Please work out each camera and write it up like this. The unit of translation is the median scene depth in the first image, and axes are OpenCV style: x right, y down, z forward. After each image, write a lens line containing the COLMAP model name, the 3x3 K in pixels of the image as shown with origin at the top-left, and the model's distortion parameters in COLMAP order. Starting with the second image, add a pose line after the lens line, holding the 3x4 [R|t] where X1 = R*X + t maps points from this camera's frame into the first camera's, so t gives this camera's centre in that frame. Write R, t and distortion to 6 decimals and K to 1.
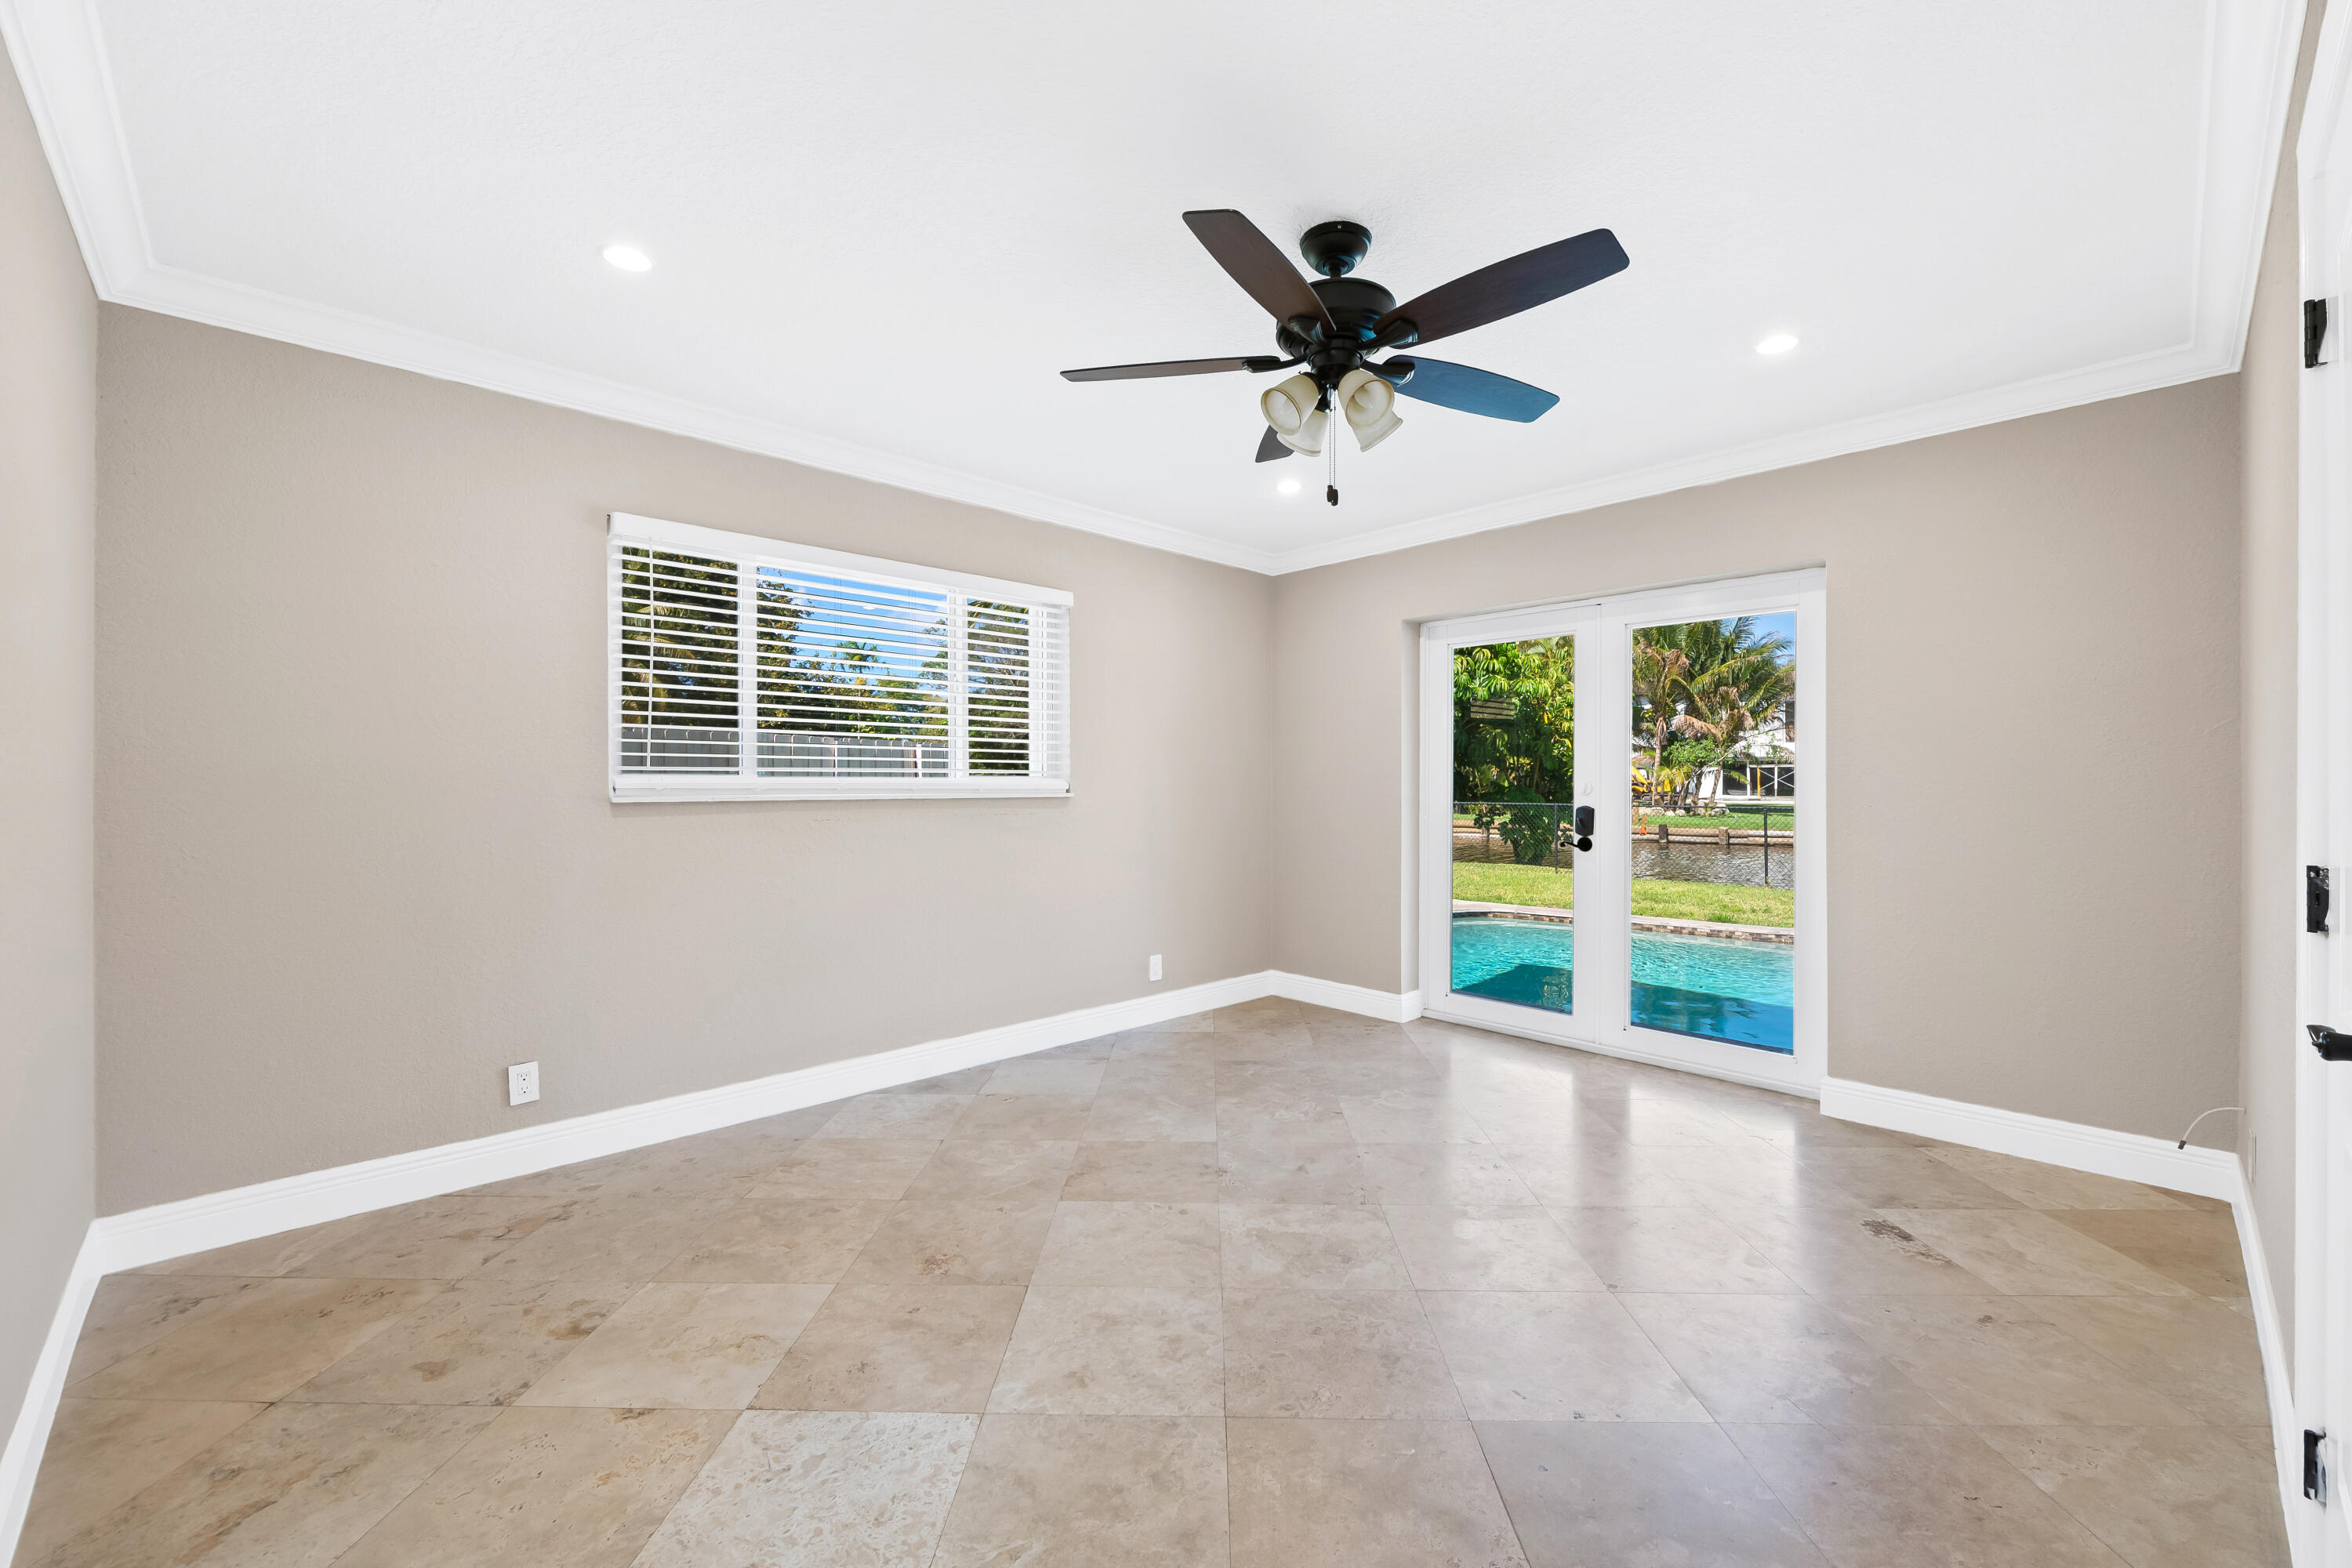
lens RADIAL K [[927.8, 0, 1185.9], [0, 927.8, 783.7], [0, 0, 1]] dist [0.000657, -0.003196]
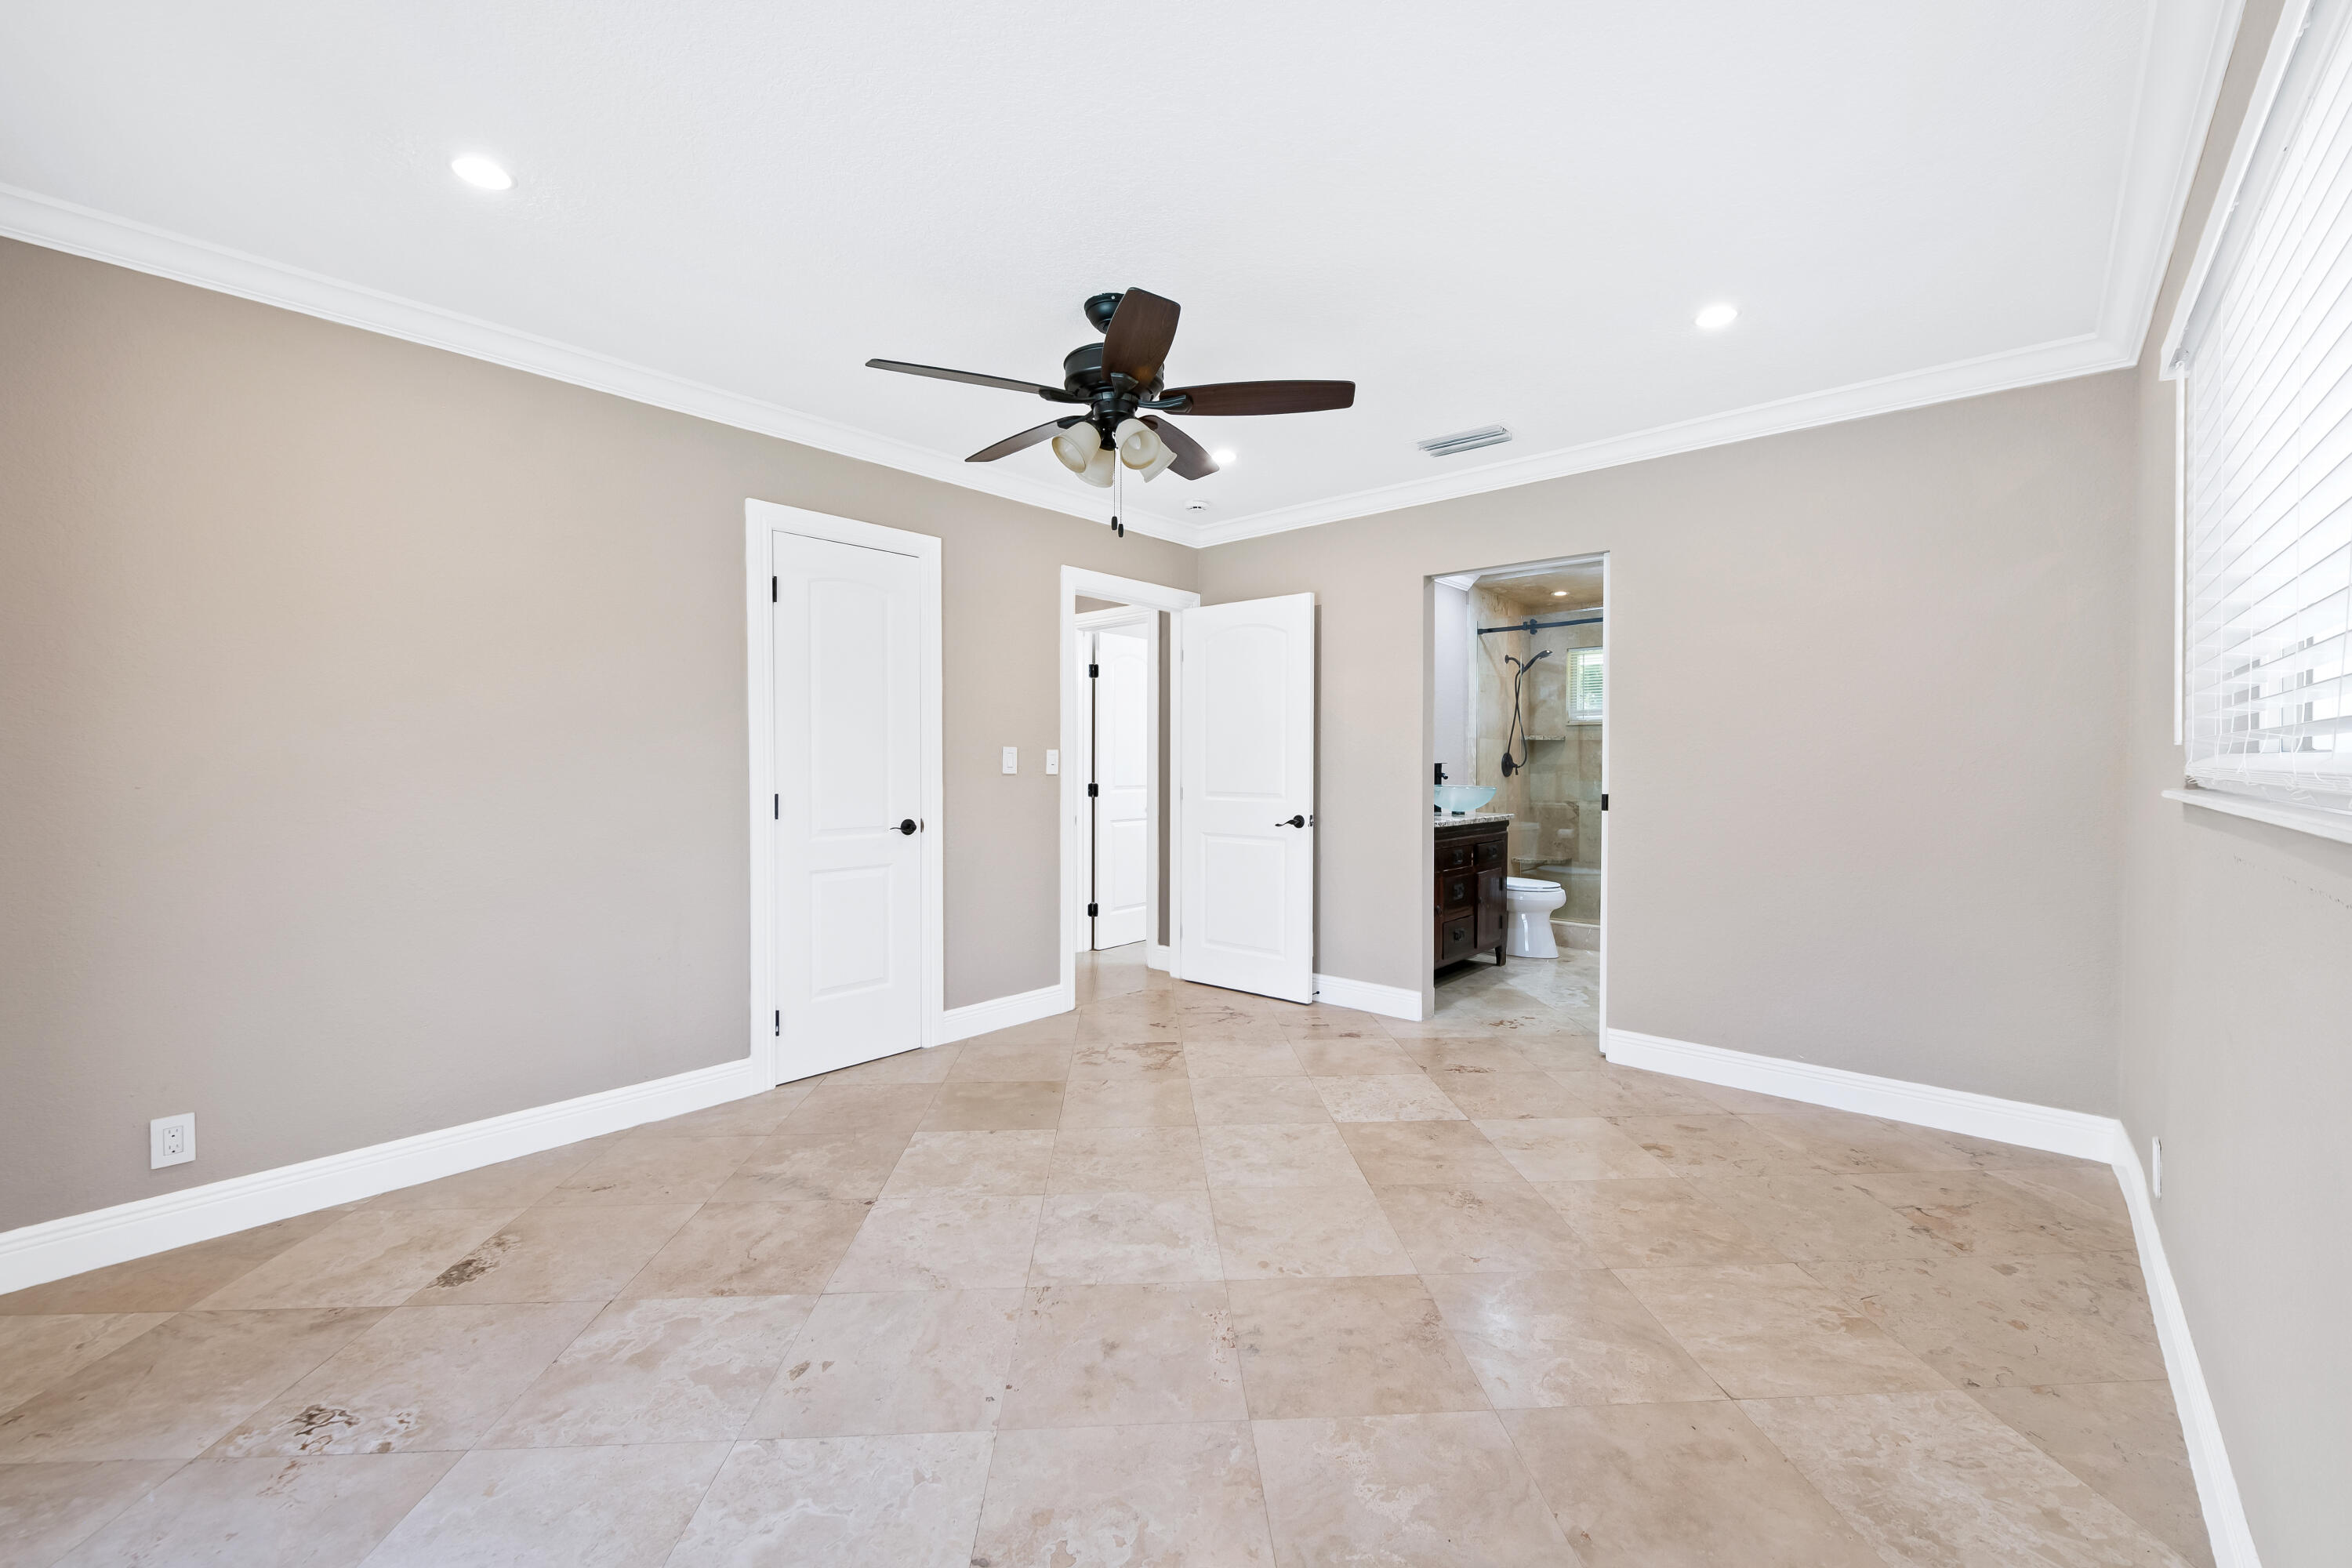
lens RADIAL K [[927.8, 0, 1185.9], [0, 927.8, 783.7], [0, 0, 1]] dist [0.000657, -0.003196]
pose [[-0.996722, 0.001339, -0.080887, 0.146412], [-0.000772, 0.999660, 0.026055, -0.005289], [0.080895, 0.026032, -0.996383, 1.954008]]
